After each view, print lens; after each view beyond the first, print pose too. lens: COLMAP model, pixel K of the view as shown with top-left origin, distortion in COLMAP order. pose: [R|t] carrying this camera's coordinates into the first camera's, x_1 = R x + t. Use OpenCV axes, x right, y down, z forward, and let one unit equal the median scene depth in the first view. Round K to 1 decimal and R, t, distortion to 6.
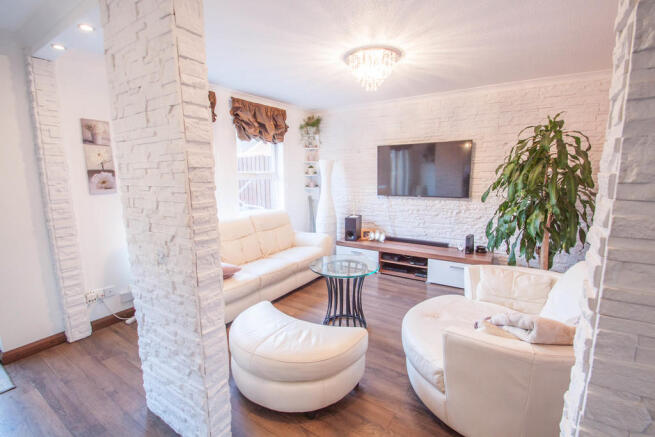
lens RADIAL K [[307.3, 0, 326.6], [0, 307.3, 218.6], [0, 0, 1]] dist [-0.019498, -0.002811]
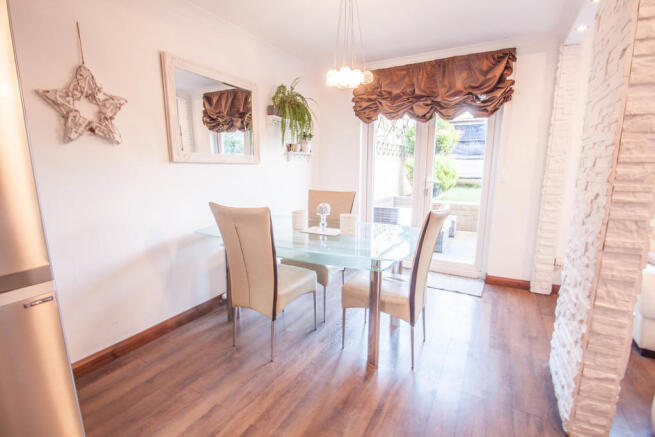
lens RADIAL K [[307.3, 0, 328.1], [0, 307.3, 219.2], [0, 0, 1]] dist [-0.019498, -0.002811]
pose [[0.088548, 0.183604, -0.979004, 0.301963], [-0.151951, 0.973851, 0.168894, 0.087449], [0.984413, 0.133806, 0.114132, 0.072567]]
